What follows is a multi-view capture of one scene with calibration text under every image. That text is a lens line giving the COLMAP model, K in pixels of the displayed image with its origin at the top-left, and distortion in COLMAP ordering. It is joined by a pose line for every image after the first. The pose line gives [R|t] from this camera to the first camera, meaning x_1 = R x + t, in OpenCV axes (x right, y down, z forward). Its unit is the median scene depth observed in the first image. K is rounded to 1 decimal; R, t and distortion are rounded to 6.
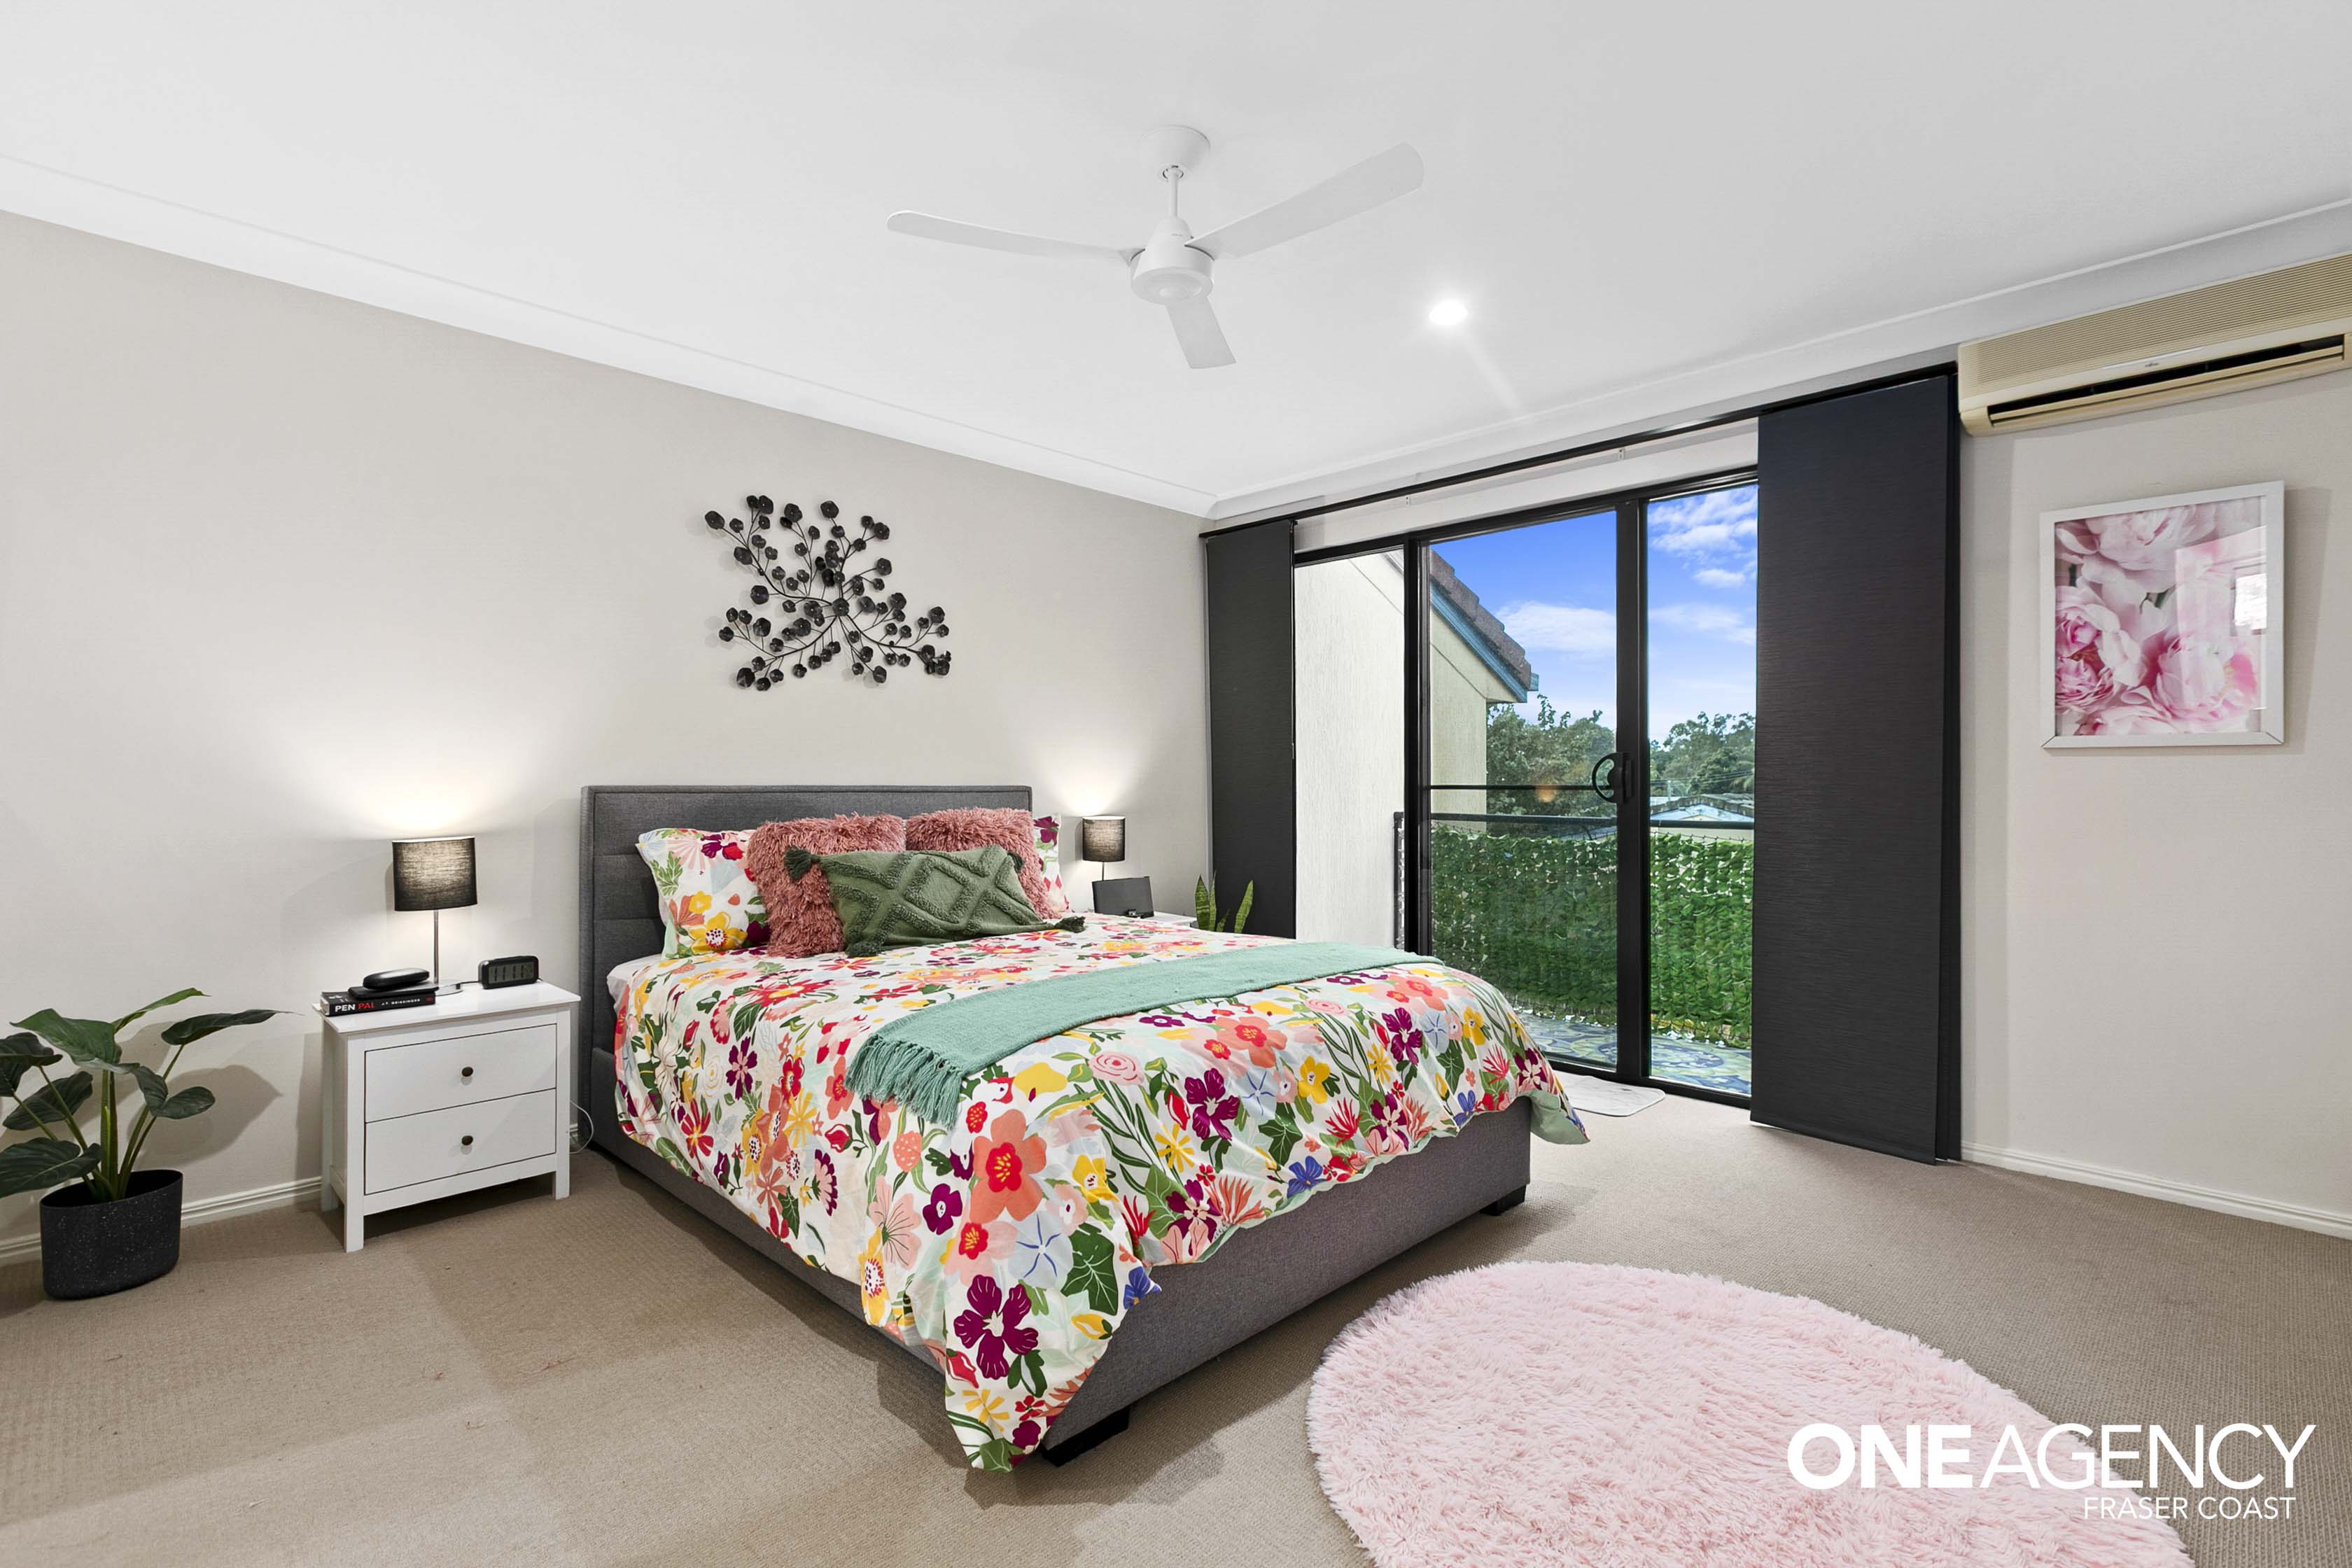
lens RADIAL K [[1074.7, 0, 1165.6], [0, 1074.7, 780.1], [0, 0, 1]] dist [0.000204, 0.001969]
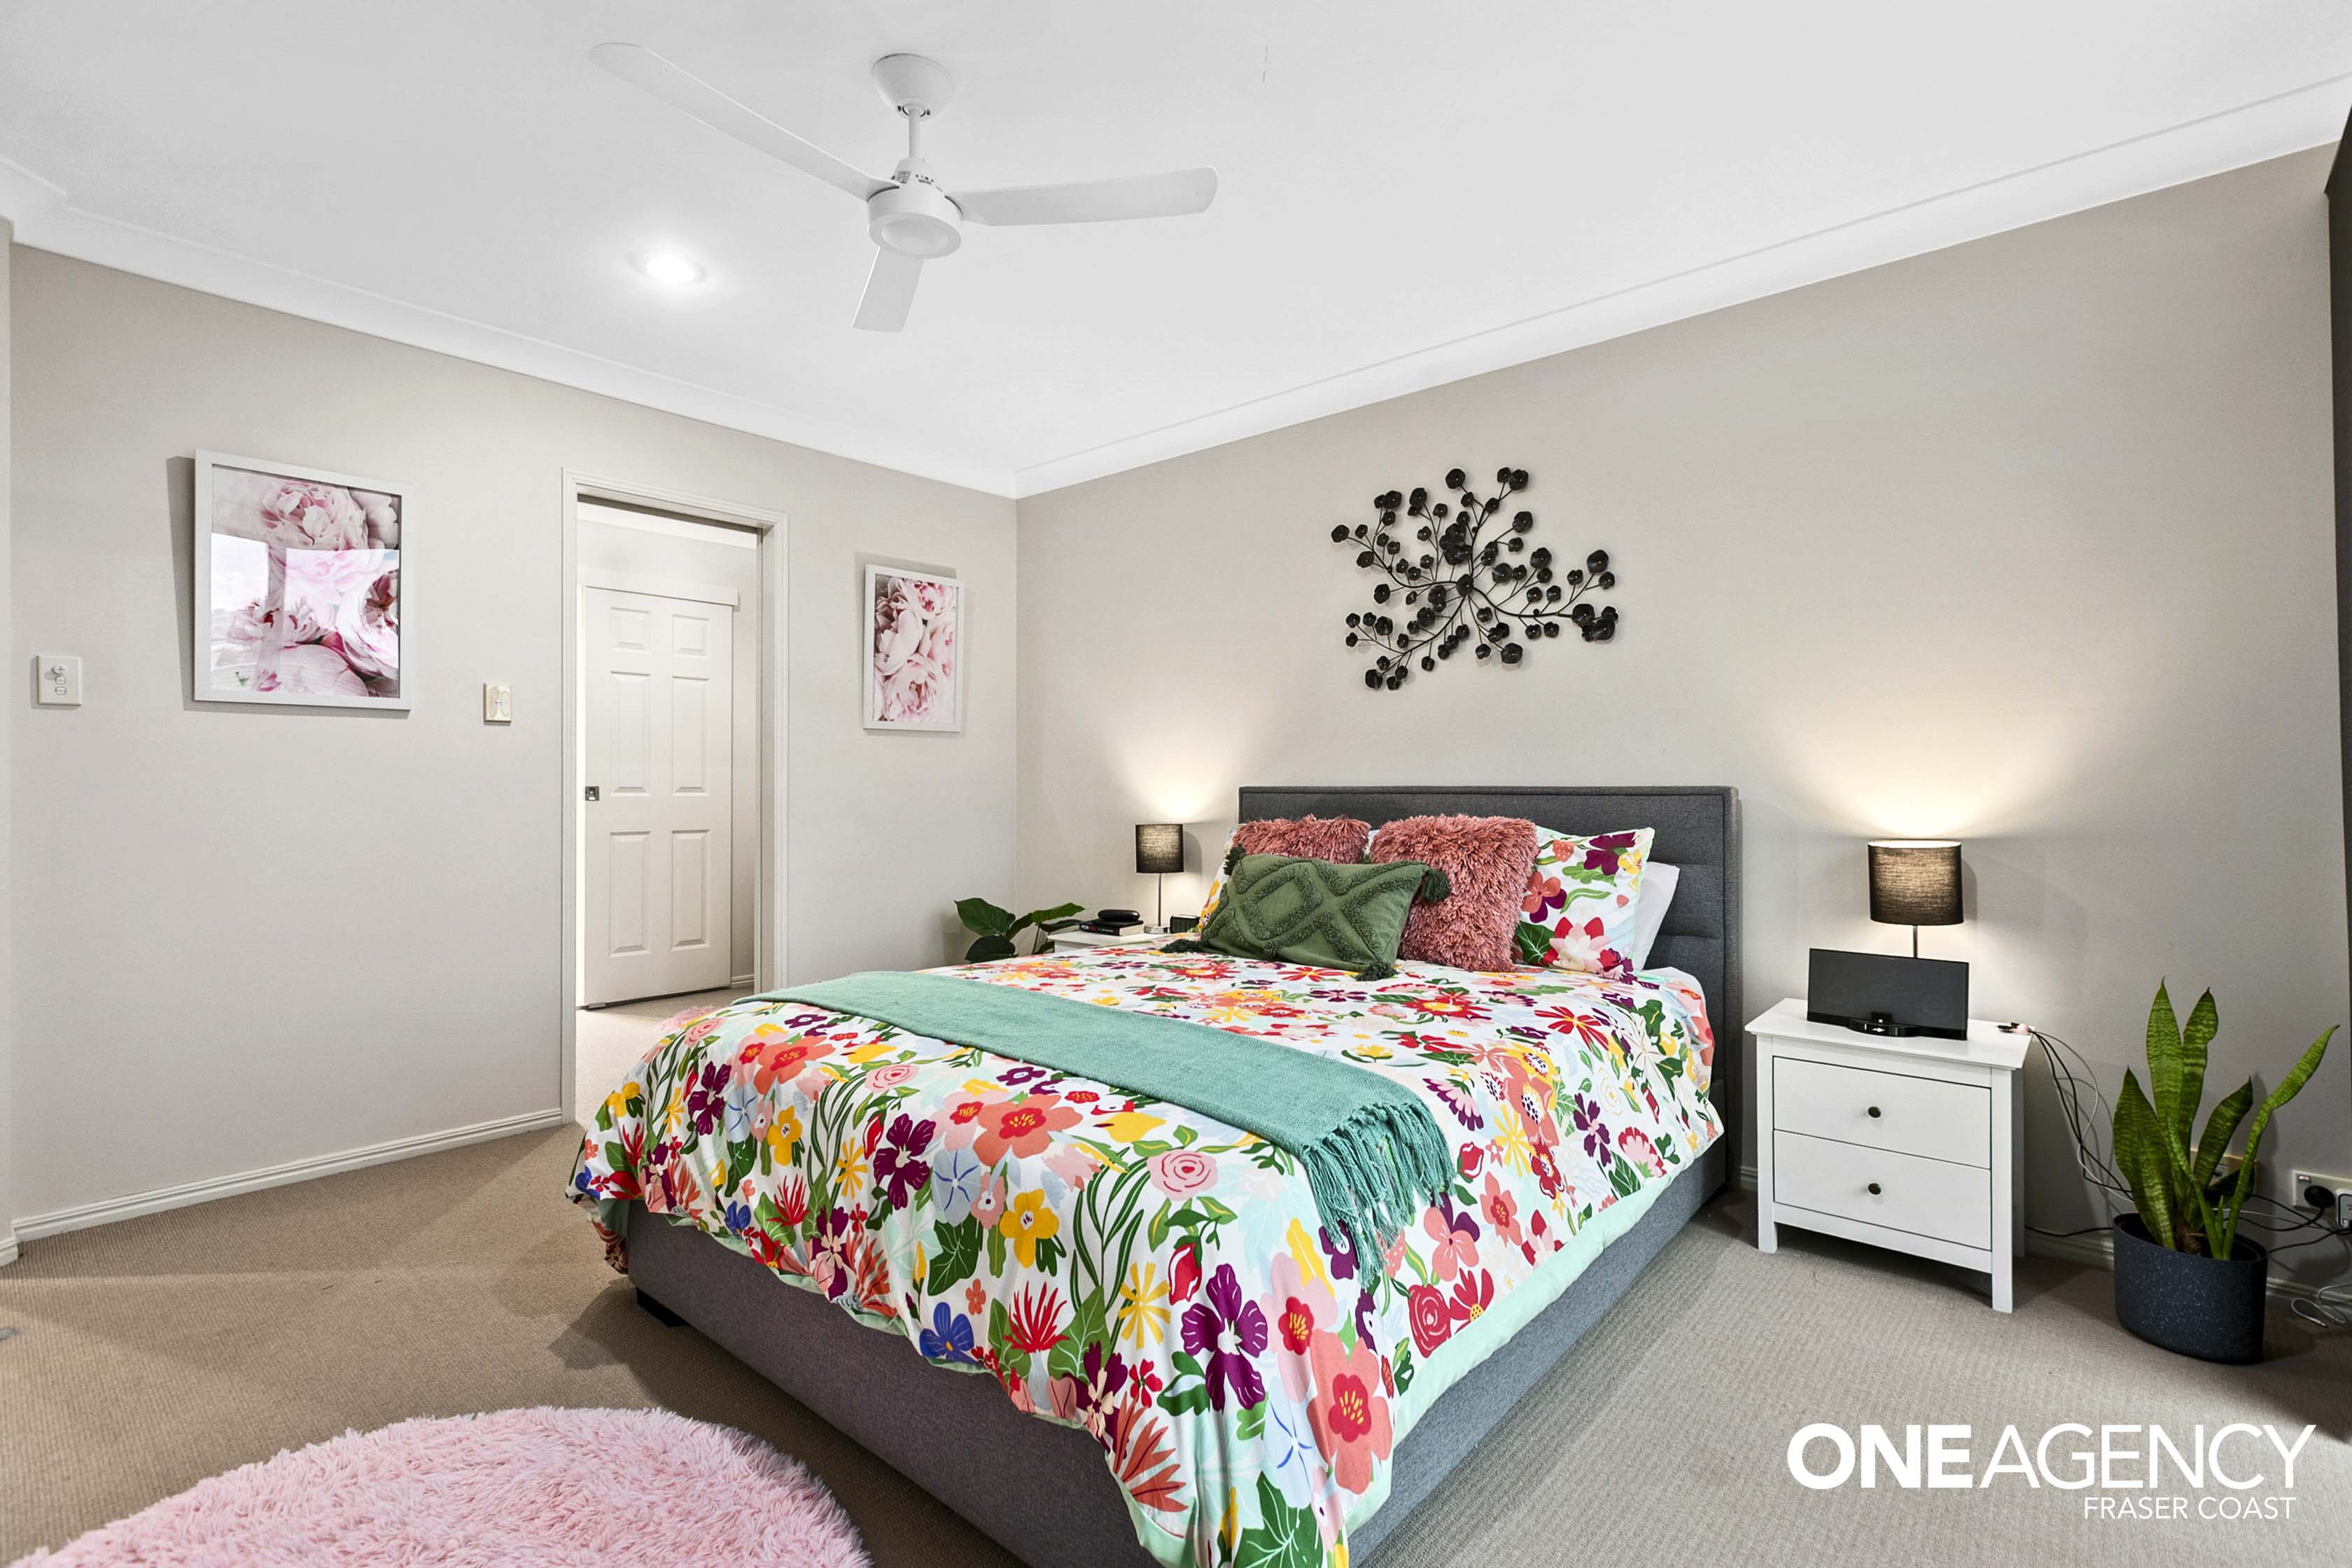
lens RADIAL K [[1074.7, 0, 1166.4], [0, 1074.7, 787.9], [0, 0, 1]] dist [0.000204, 0.001969]
pose [[0.071361, 0.000564, -0.997450, 0.568000], [0.004647, 0.999989, 0.000898, 0.003908], [0.997440, -0.004699, 0.071358, 0.701144]]
